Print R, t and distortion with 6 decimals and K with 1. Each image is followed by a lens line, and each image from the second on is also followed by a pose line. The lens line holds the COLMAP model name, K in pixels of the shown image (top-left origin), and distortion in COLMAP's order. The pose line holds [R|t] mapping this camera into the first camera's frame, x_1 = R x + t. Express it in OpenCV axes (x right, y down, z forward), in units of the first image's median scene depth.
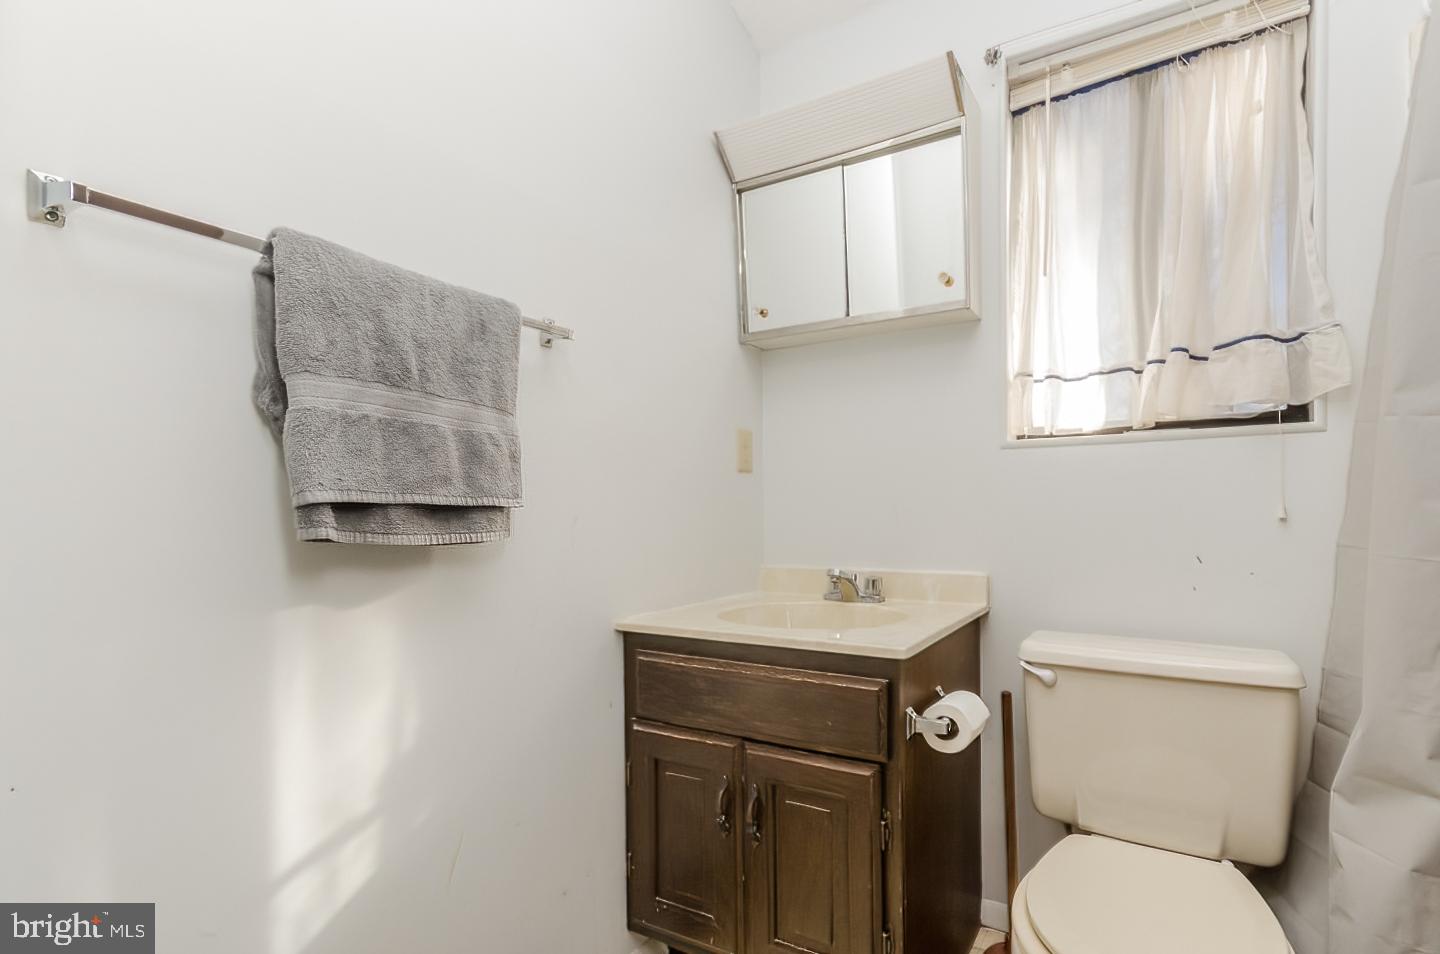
lens RADIAL K [[706.0, 0, 880.3], [0, 706.0, 507.4], [0, 0, 1]] dist [0.002500, 0.000547]
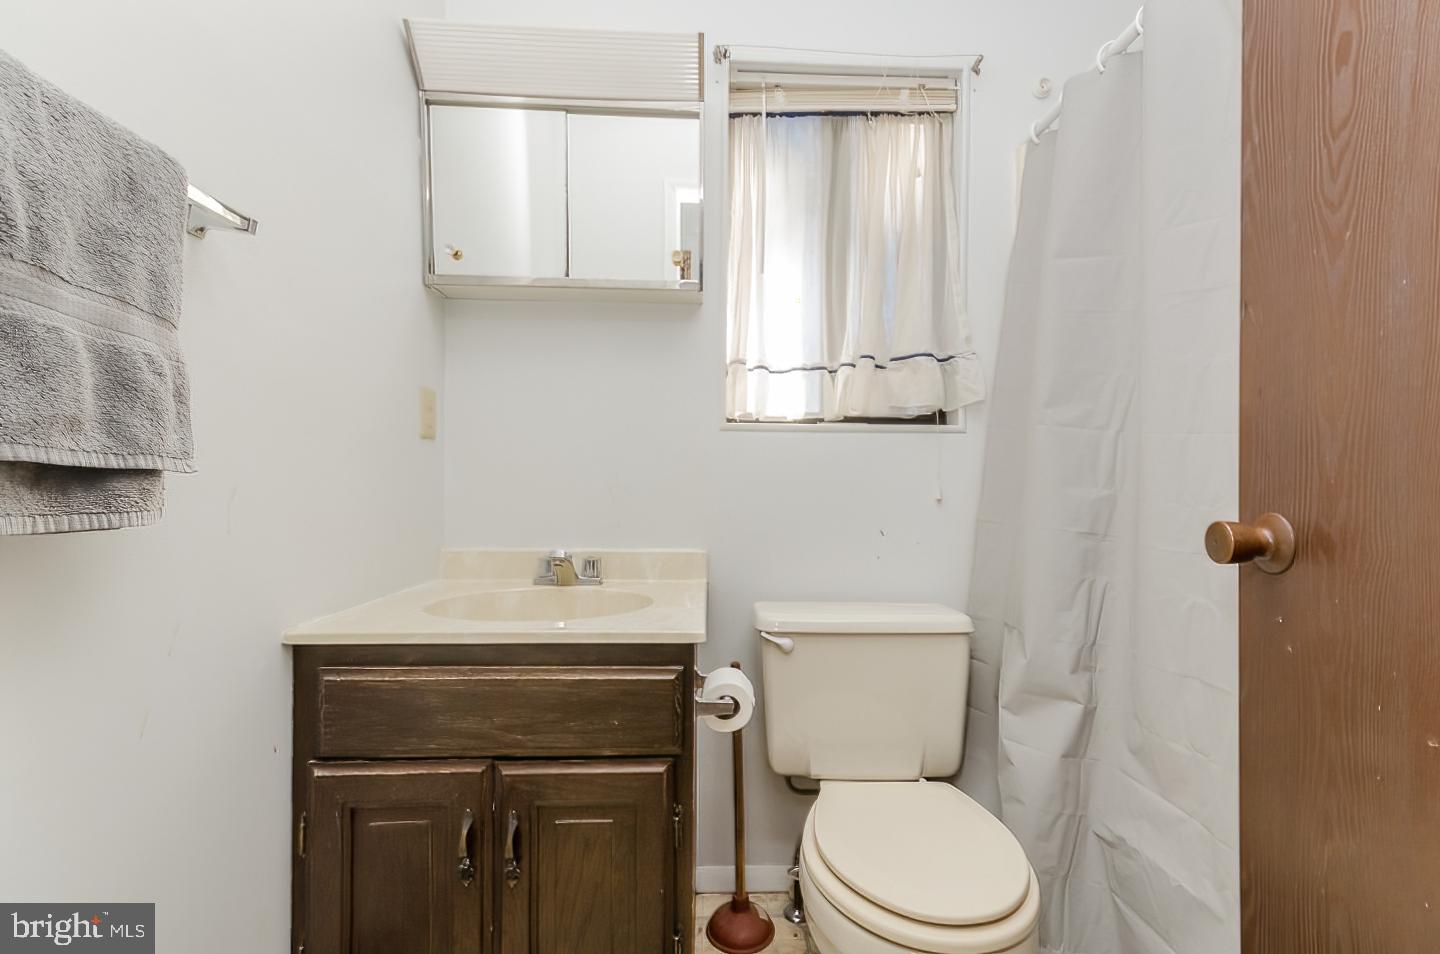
lens RADIAL K [[635.2, 0, 807.0], [0, 635.2, 485.6], [0, 0, 1]] dist [0.004560, 0.000590]
pose [[0.857934, 0.019862, 0.513376, -0.239498], [-0.018794, 0.999797, -0.007274, 0.003693], [-0.513416, -0.003408, 0.858133, 0.149550]]
